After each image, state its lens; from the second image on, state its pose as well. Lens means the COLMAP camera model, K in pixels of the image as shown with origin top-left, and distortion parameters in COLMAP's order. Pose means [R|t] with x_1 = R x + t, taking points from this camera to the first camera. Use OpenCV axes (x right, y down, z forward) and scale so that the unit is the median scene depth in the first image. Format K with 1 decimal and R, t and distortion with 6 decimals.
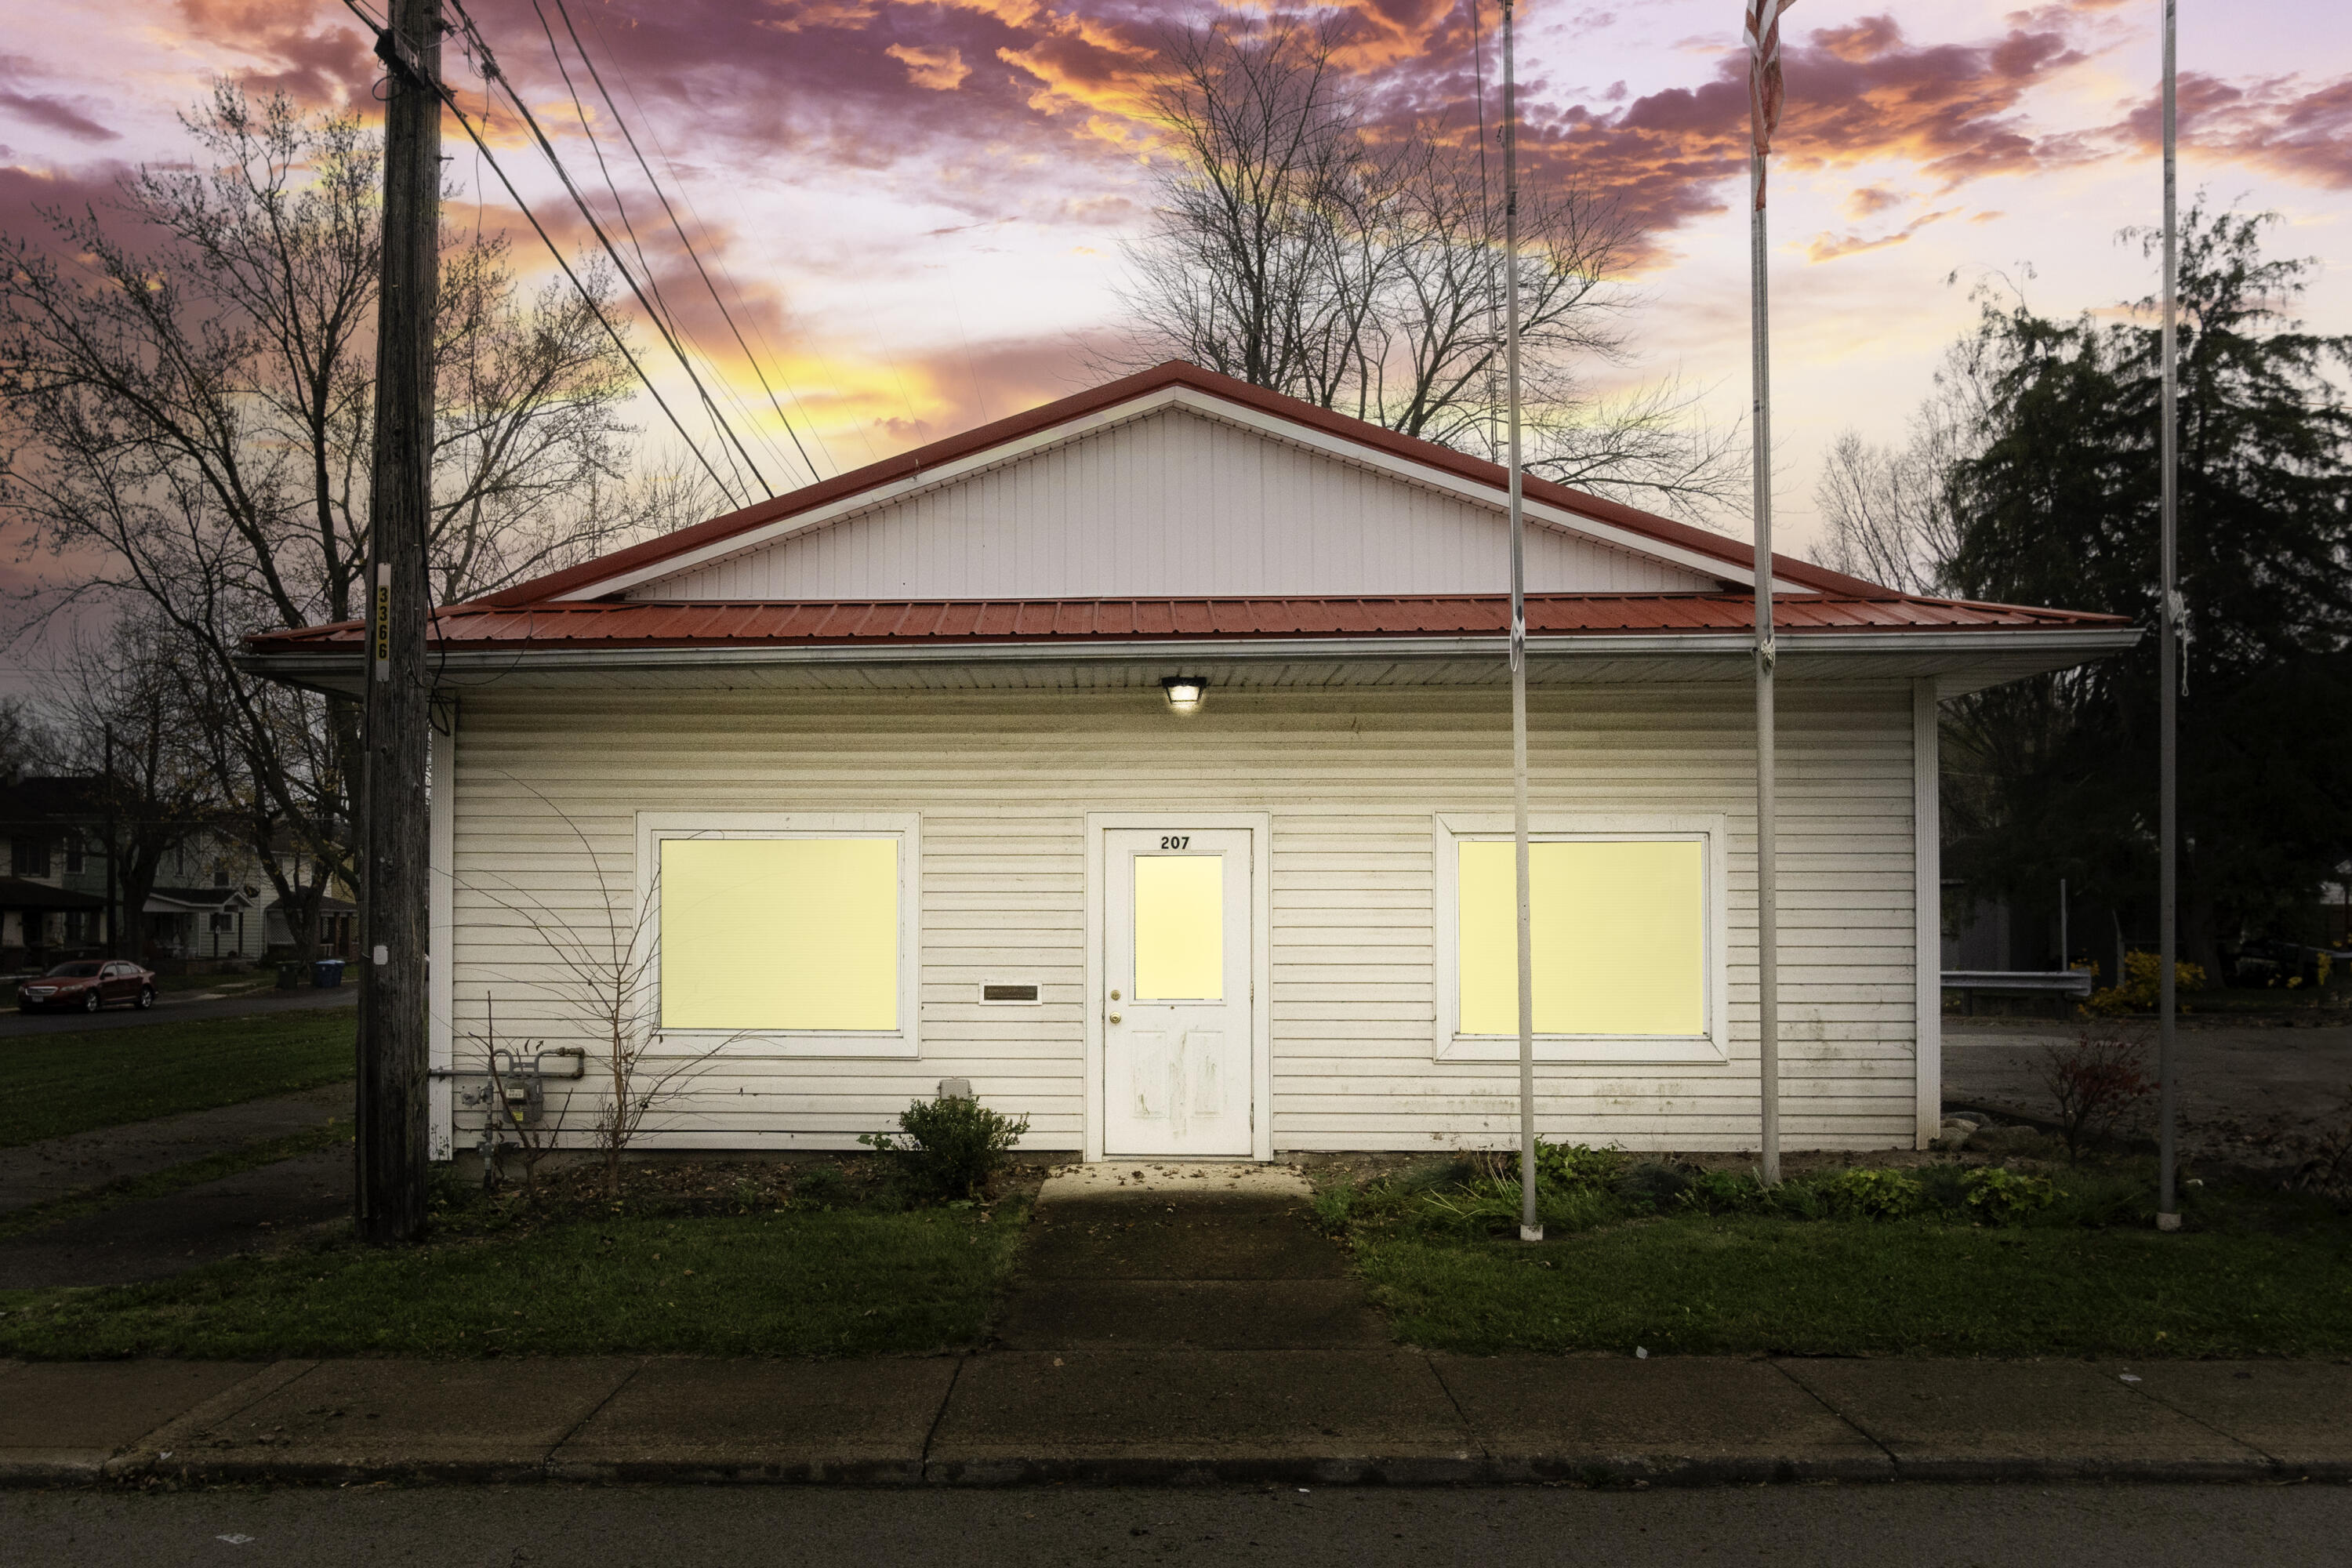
lens RADIAL K [[1901.4, 0, 1072.2], [0, 1901.4, 844.3], [0, 0, 1]] dist [-0.002089, 0.003321]
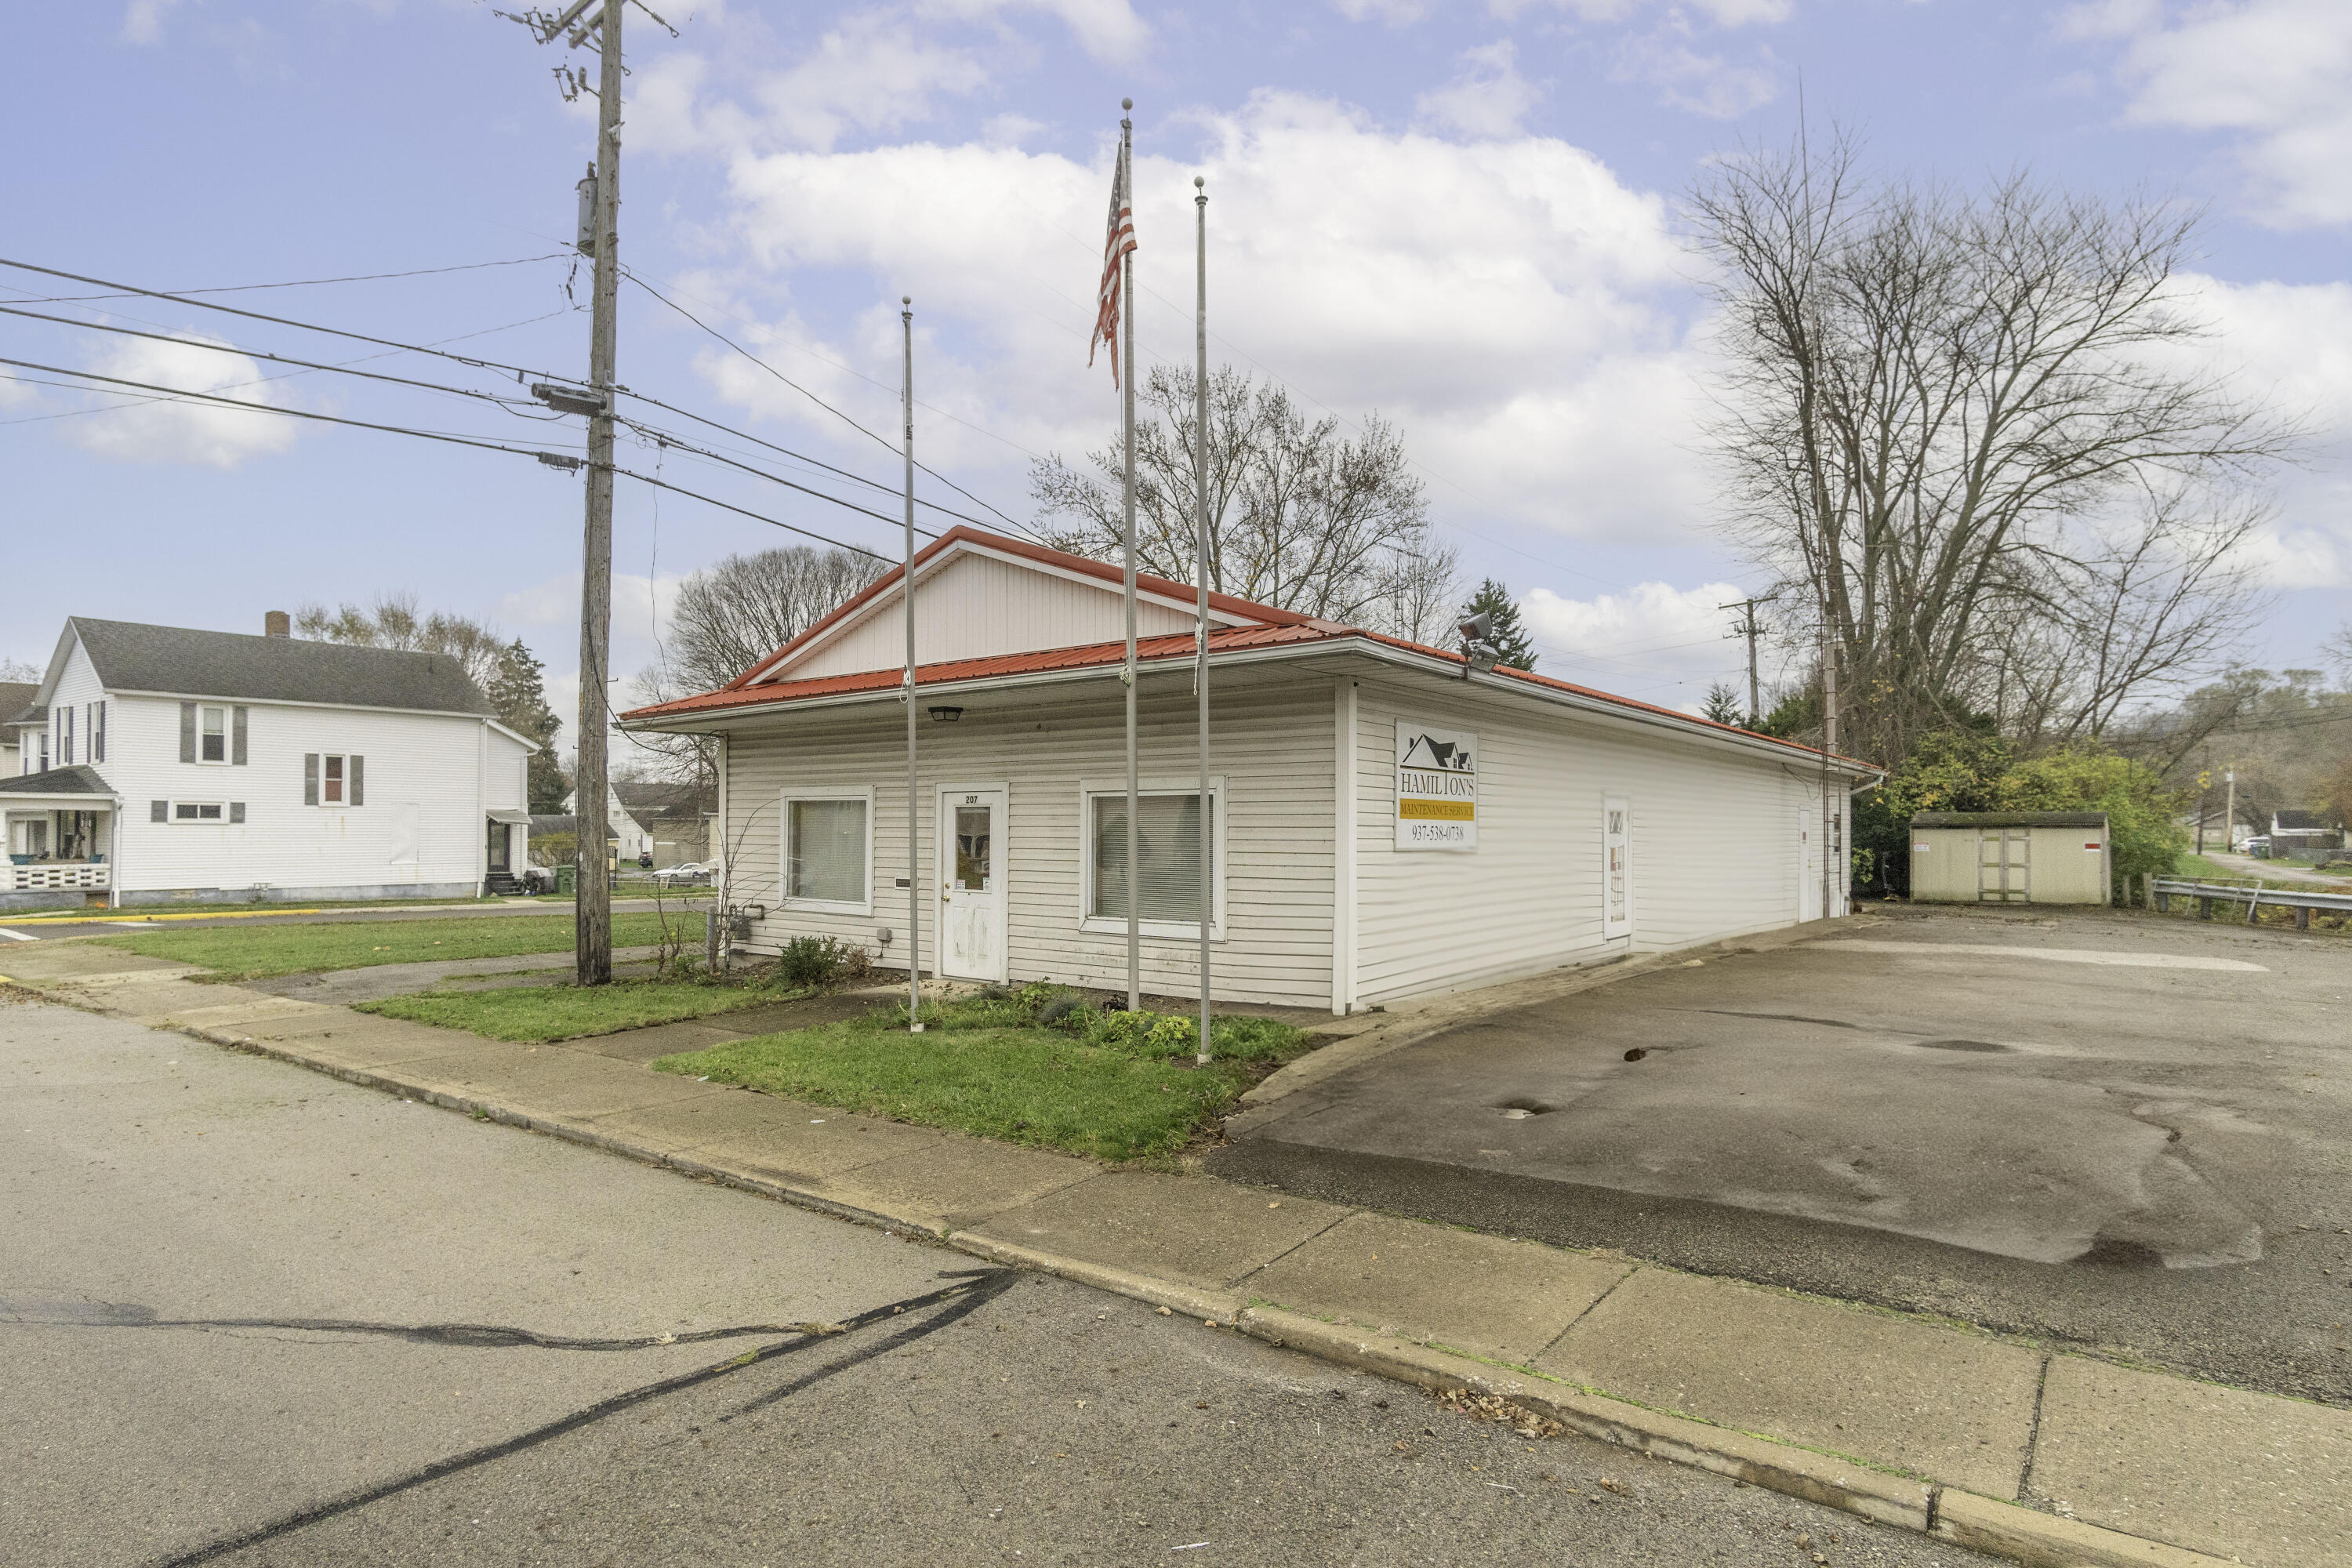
lens RADIAL K [[1268.0, 0, 1160.6], [0, 1268.0, 788.0], [0, 0, 1]] dist [-0.000806, -0.000166]
pose [[0.808035, -0.016838, -0.588893, 0.891422], [0.017191, 0.999840, -0.005000, -0.002771], [0.588883, -0.006084, 0.808195, 0.161544]]
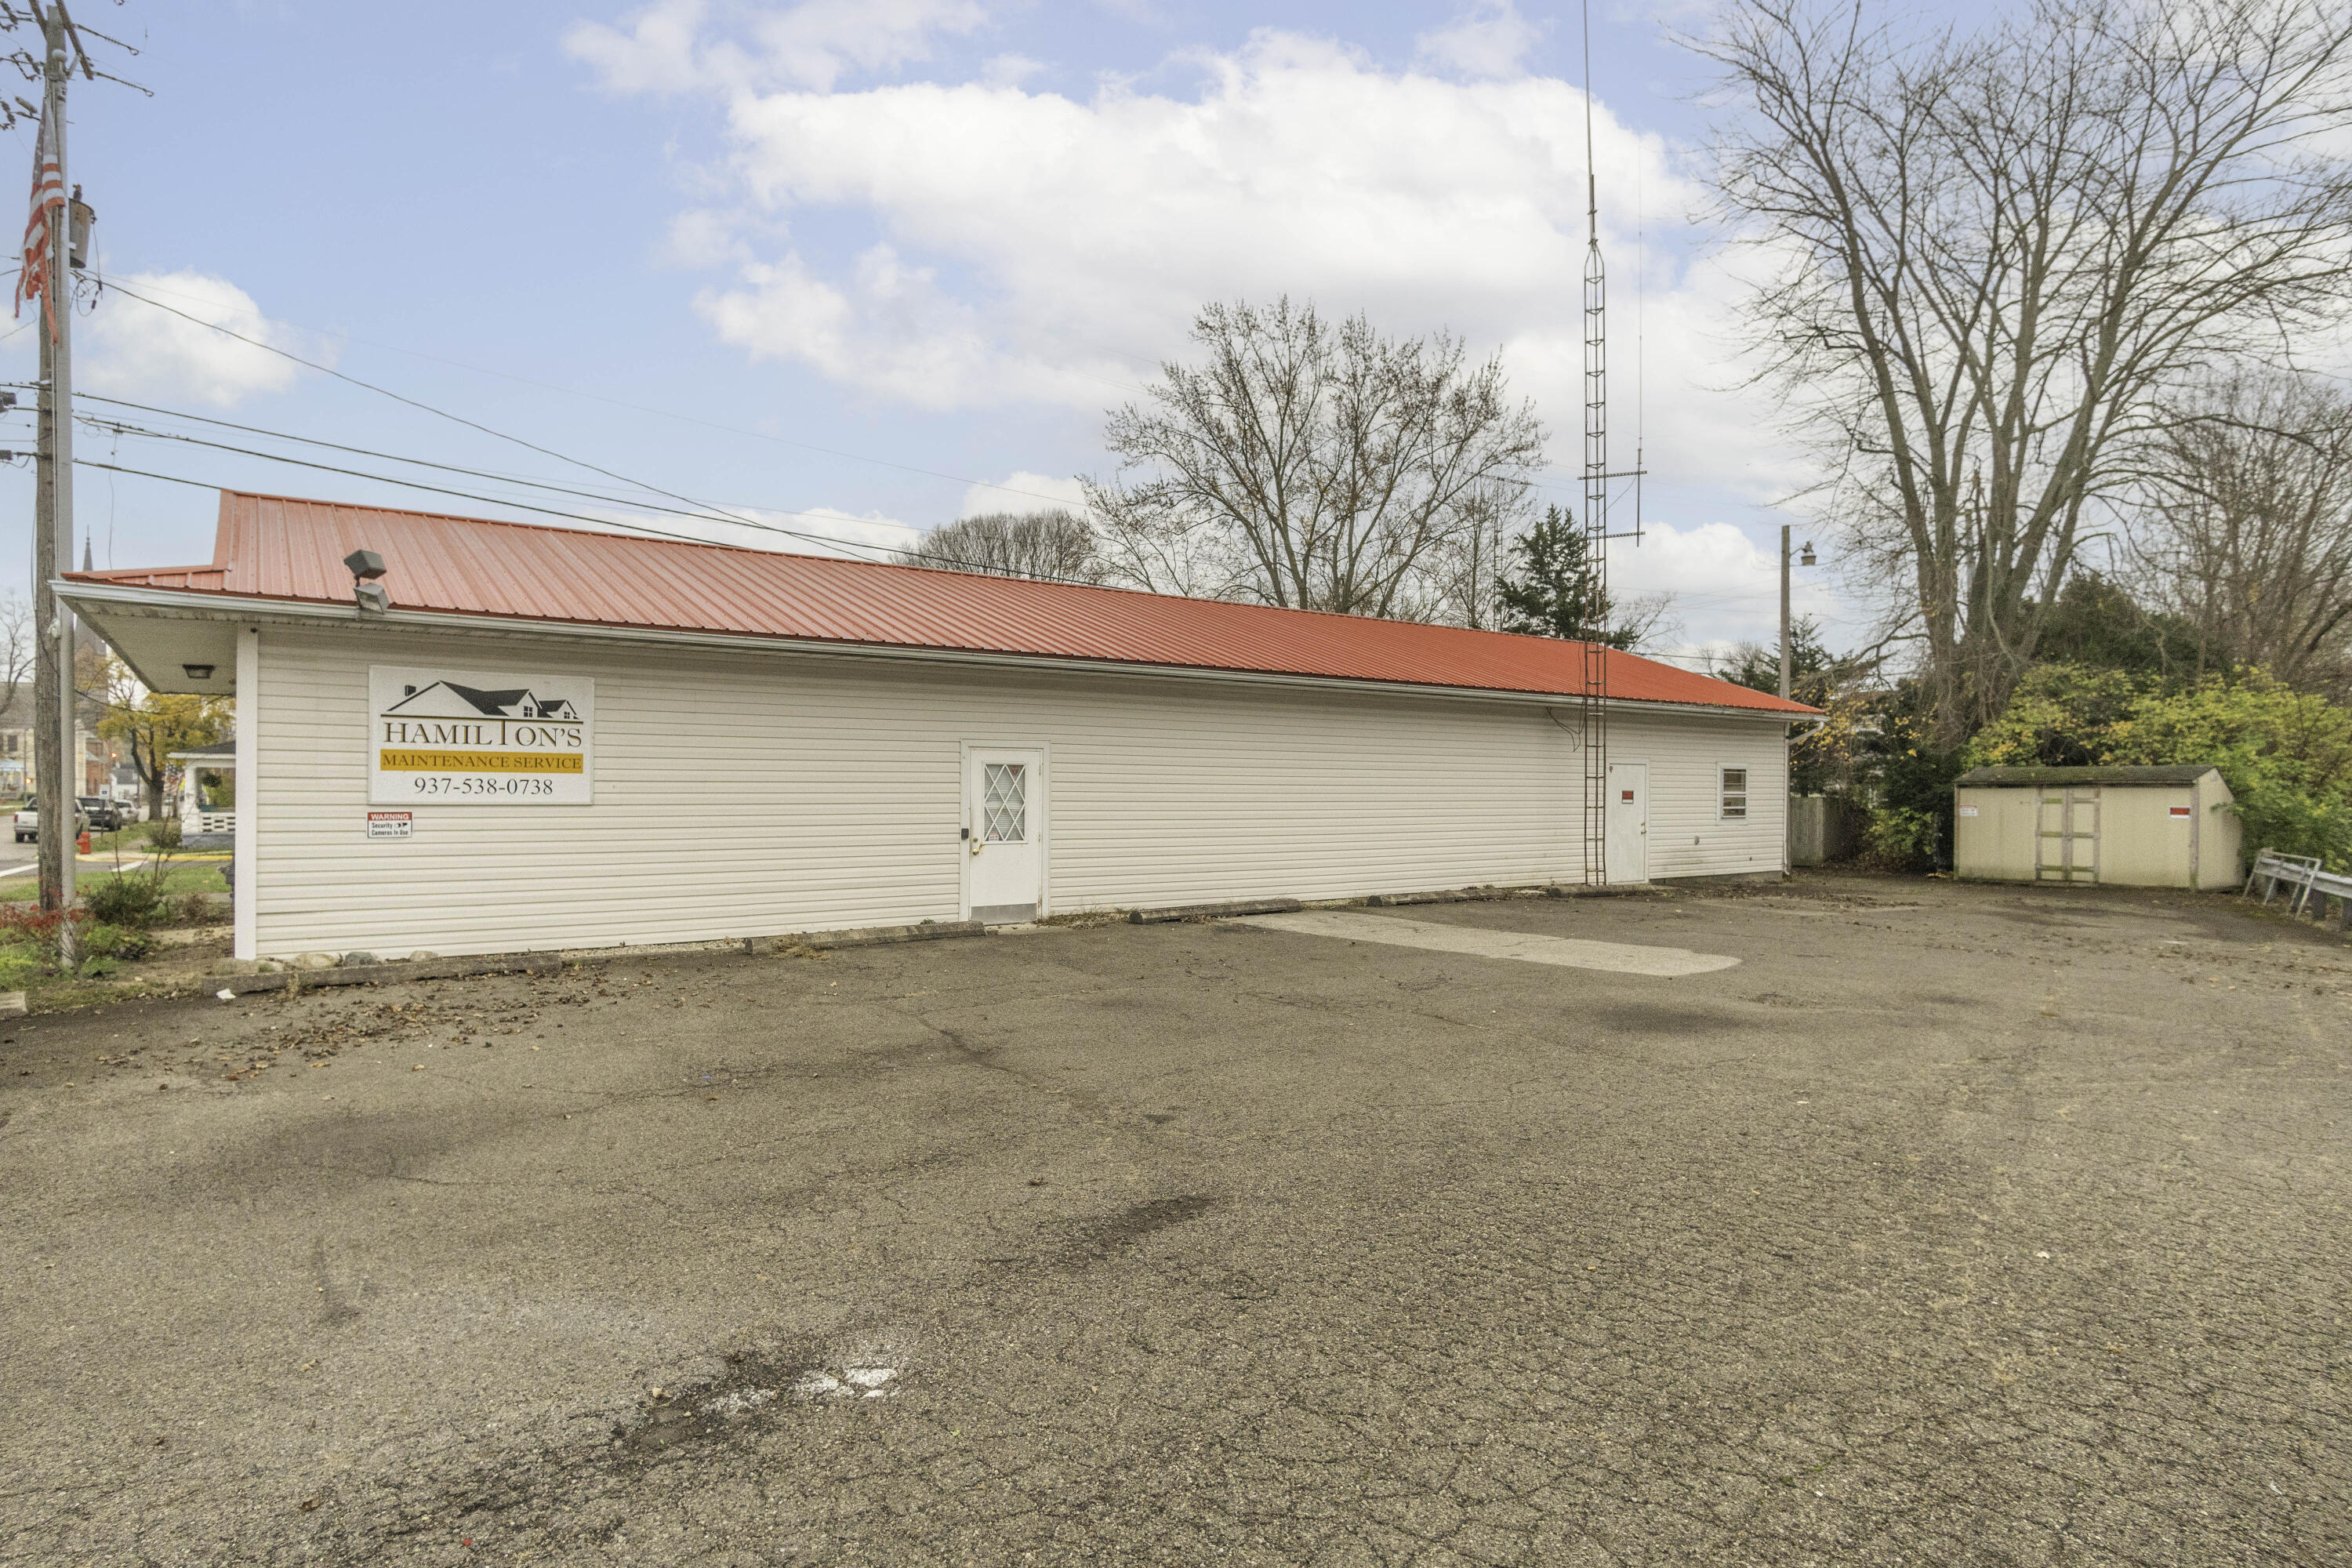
lens RADIAL K [[1268.0, 0, 1159.3], [0, 1268.0, 788.3], [0, 0, 1]] dist [-0.000806, -0.000166]
pose [[0.600492, 0.005208, -0.799614, 1.559952], [0.021055, 0.999529, 0.022321, 0.024091], [0.799354, -0.030239, 0.600099, 0.965926]]
